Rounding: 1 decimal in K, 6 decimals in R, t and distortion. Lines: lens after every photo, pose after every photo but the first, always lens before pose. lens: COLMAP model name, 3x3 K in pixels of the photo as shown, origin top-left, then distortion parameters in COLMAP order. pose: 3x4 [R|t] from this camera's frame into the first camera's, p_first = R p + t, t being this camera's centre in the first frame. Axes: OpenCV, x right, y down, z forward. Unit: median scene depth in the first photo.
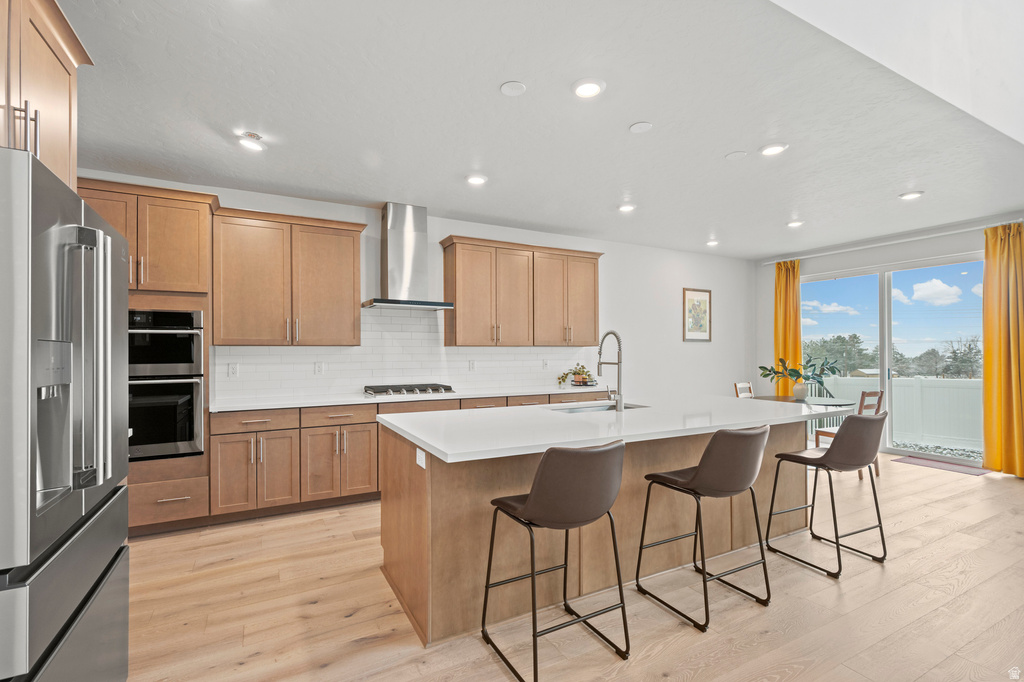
lens RADIAL K [[464.8, 0, 508.1], [0, 464.8, 349.7], [0, 0, 1]] dist [0.001051, -0.000048]
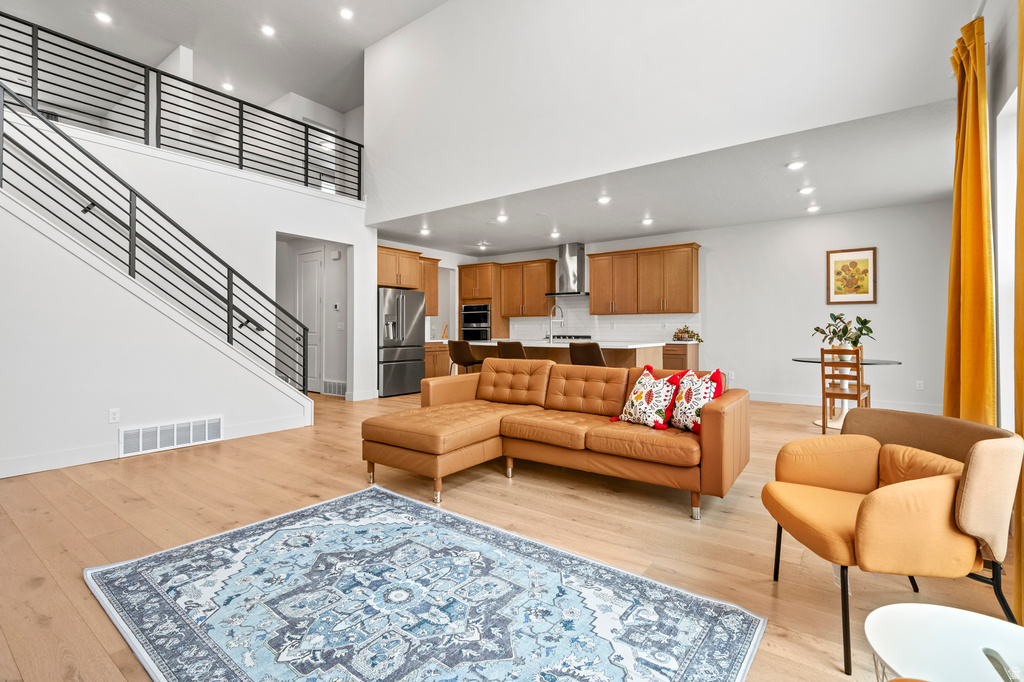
lens RADIAL K [[474.3, 0, 511.1], [0, 474.3, 324.0], [0, 0, 1]] dist [-0.000048, -0.000710]
pose [[0.424248, -0.008996, -0.905501, 1.260959], [0.003322, 0.999959, -0.008378, 0.037396], [0.905540, 0.000547, 0.424261, -0.058757]]
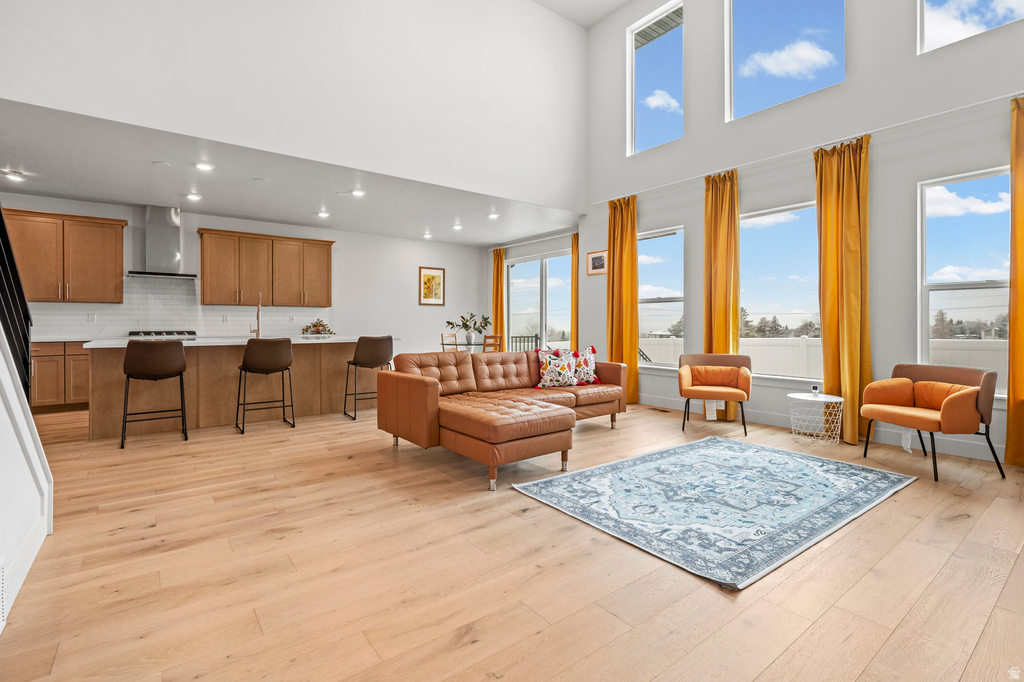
lens RADIAL K [[474.3, 0, 511.1], [0, 474.3, 324.0], [0, 0, 1]] dist [-0.000048, -0.000710]
pose [[0.987046, 0.002478, 0.160420, 0.524885], [-0.003371, 0.999980, 0.005296, 0.036868], [-0.160404, -0.005769, 0.987035, -0.541396]]
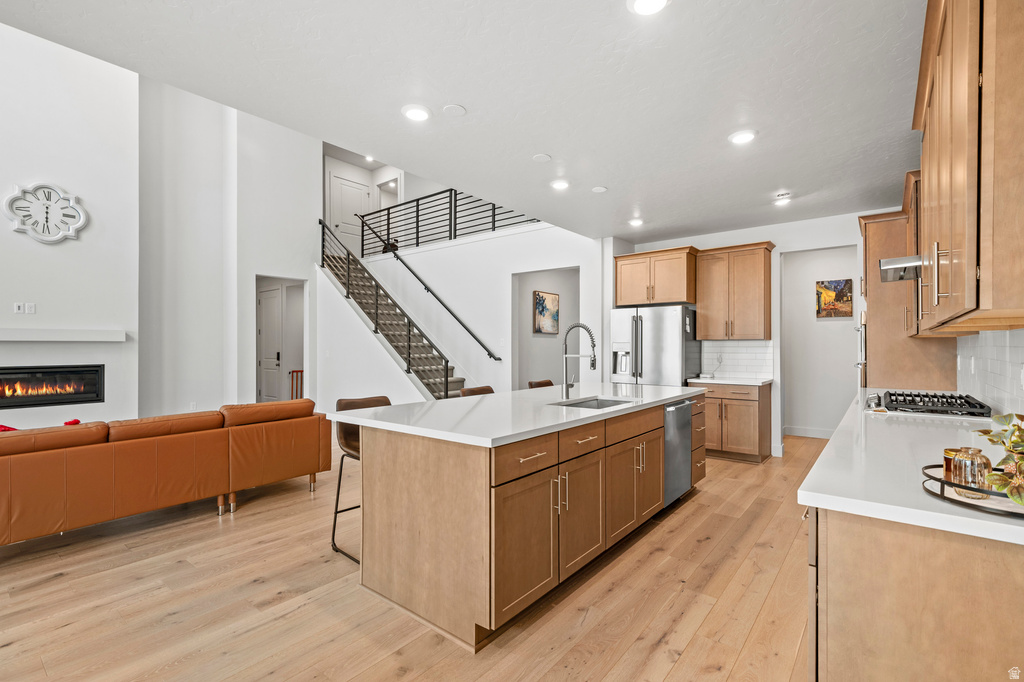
lens RADIAL K [[464.8, 0, 508.1], [0, 464.8, 349.7], [0, 0, 1]] dist [0.001051, -0.000048]
pose [[-0.921043, 0.005078, -0.389429, 0.465578], [0.003931, 0.999985, 0.003740, 0.005843], [0.389442, 0.001914, -0.921049, 1.141053]]
